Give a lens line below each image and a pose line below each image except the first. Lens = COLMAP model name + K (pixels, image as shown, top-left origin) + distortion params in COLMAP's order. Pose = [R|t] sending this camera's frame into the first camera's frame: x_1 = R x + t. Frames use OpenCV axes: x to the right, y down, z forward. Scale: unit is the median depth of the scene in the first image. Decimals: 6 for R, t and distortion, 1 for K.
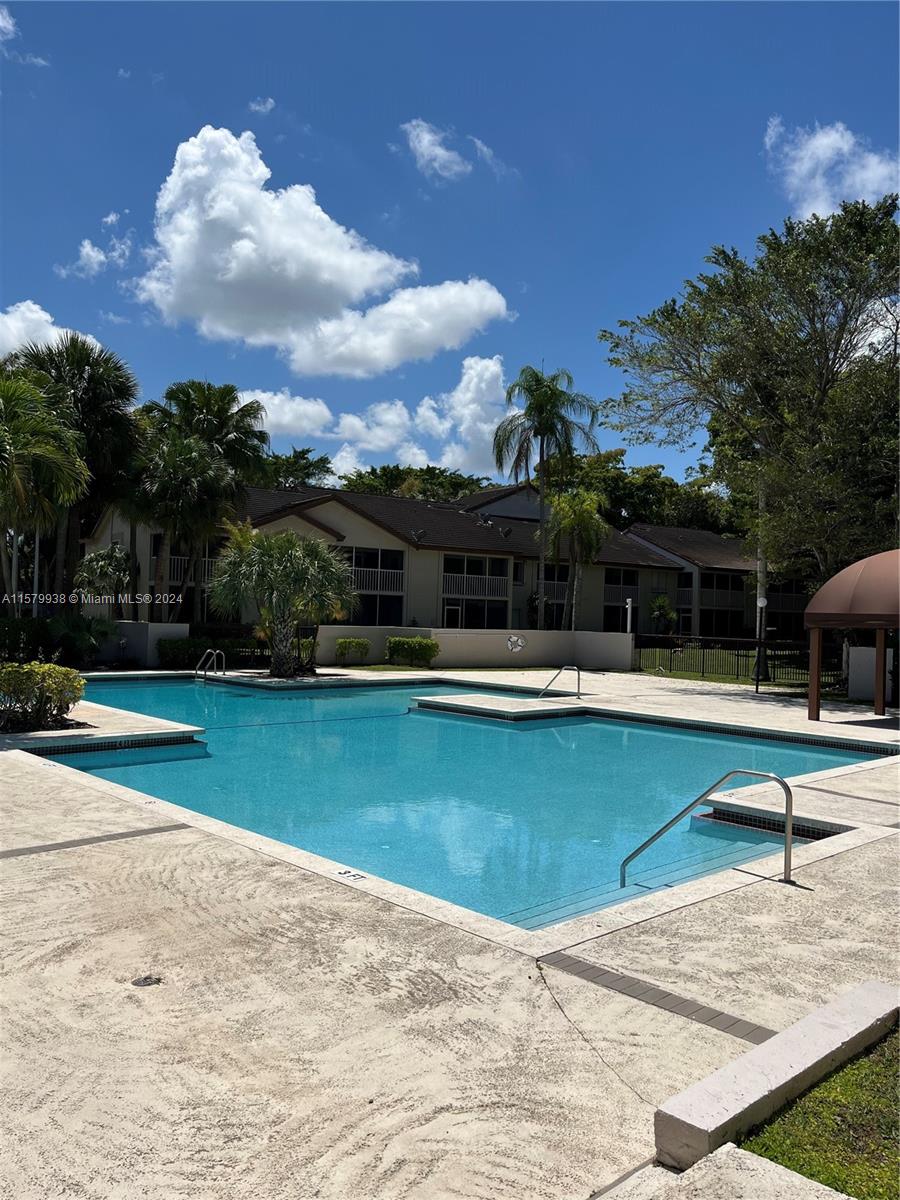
lens RADIAL K [[911.2, 0, 452.6], [0, 911.2, 605.5], [0, 0, 1]] dist [0.049885, -0.064568]
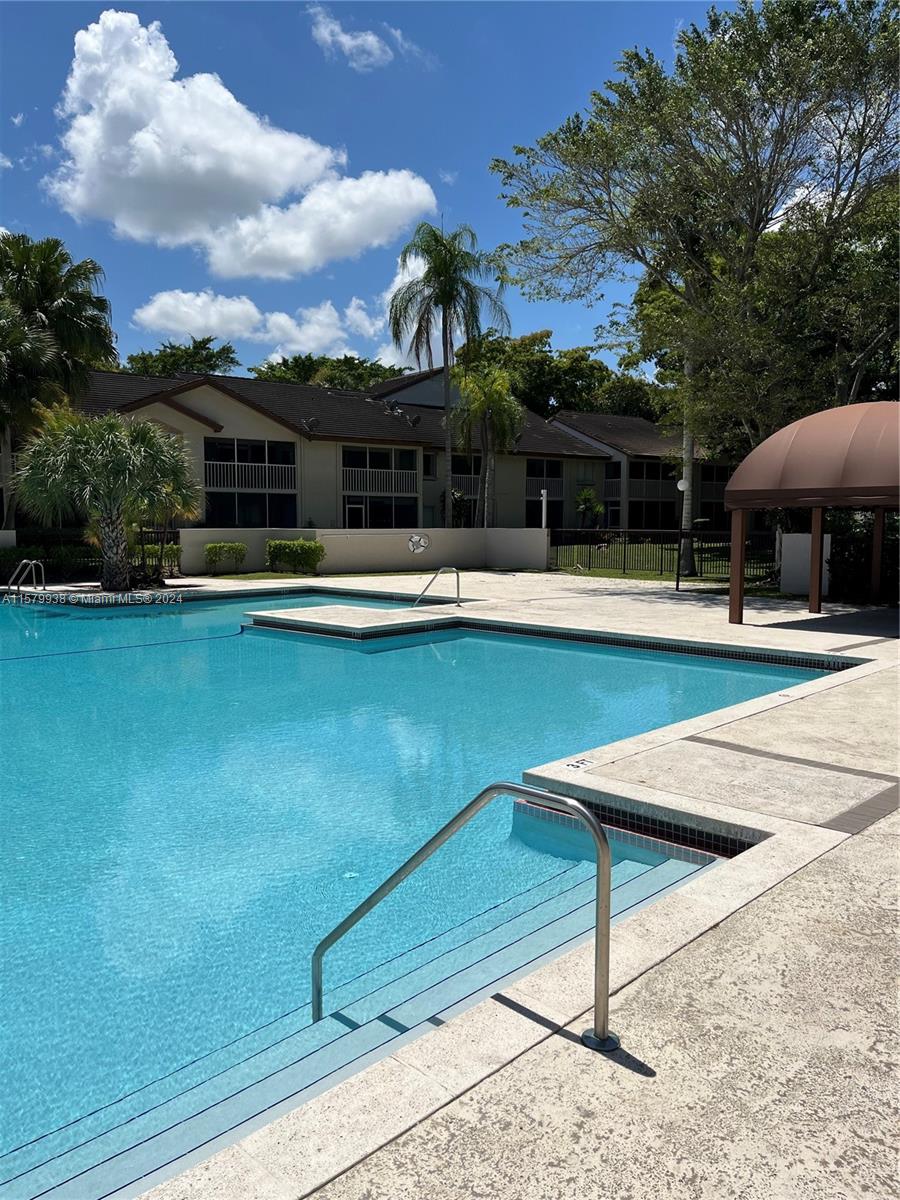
lens RADIAL K [[911.2, 0, 450.4], [0, 911.2, 599.8], [0, 0, 1]] dist [0.049885, -0.064568]
pose [[0.997998, -0.033422, 0.053693, 0.056049], [0.027924, 0.994588, 0.100073, 0.009025], [-0.056747, -0.098373, 0.993530, 0.119246]]
